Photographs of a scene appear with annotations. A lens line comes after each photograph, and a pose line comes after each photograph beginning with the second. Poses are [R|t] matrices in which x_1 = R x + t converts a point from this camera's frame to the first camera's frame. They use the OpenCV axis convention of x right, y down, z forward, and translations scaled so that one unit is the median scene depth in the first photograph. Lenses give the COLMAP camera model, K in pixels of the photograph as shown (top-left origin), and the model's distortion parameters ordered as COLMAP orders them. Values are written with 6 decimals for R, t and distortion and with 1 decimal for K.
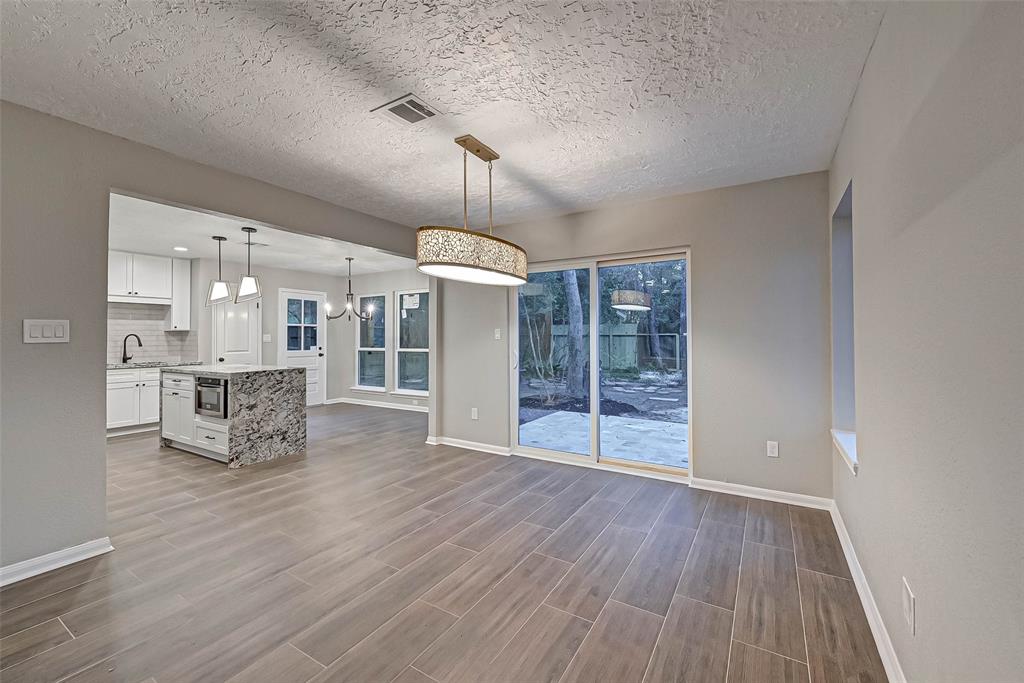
lens RADIAL K [[423.7, 0, 483.7], [0, 423.7, 331.0], [0, 0, 1]] dist [-0.001465, 0.000731]
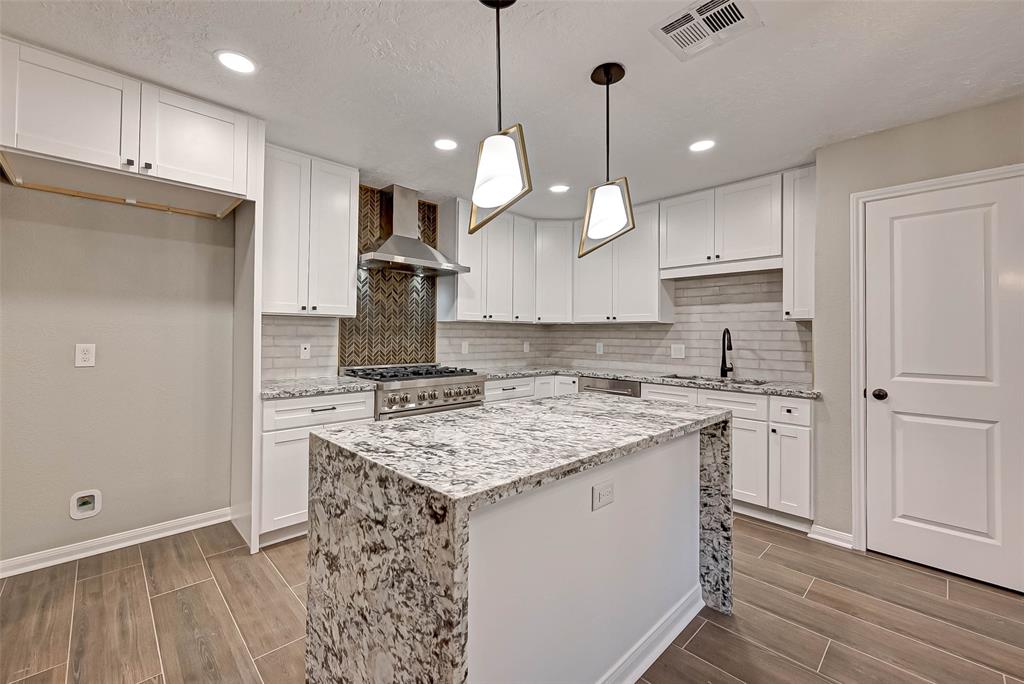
lens RADIAL K [[423.7, 0, 484.9], [0, 423.7, 330.2], [0, 0, 1]] dist [-0.001465, 0.000731]
pose [[-0.218977, -0.007181, -0.975704, -0.186943], [0.005960, 0.999944, -0.008696, 0.012638], [0.975712, -0.007719, -0.218922, 0.793475]]
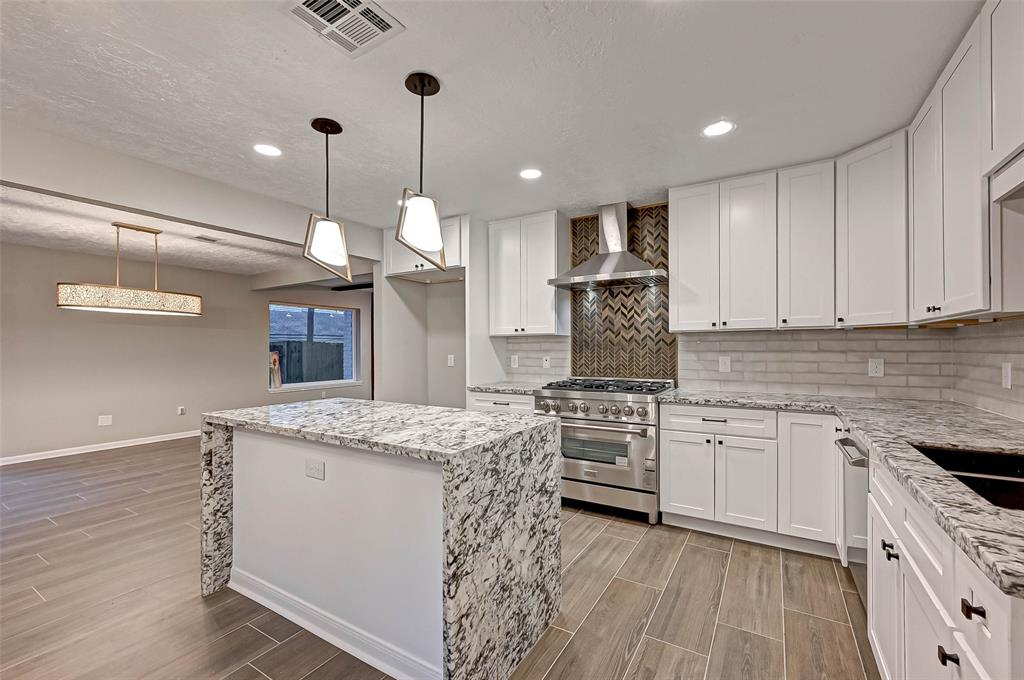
lens RADIAL K [[427.9, 0, 526.2], [0, 427.9, 340.2], [0, 0, 1]] dist [0.001734, -0.000109]
pose [[-0.996483, 0.010858, -0.083088, -0.558435], [0.013129, 0.999554, -0.026835, 0.015627], [0.082759, -0.027832, -0.996181, 1.143200]]
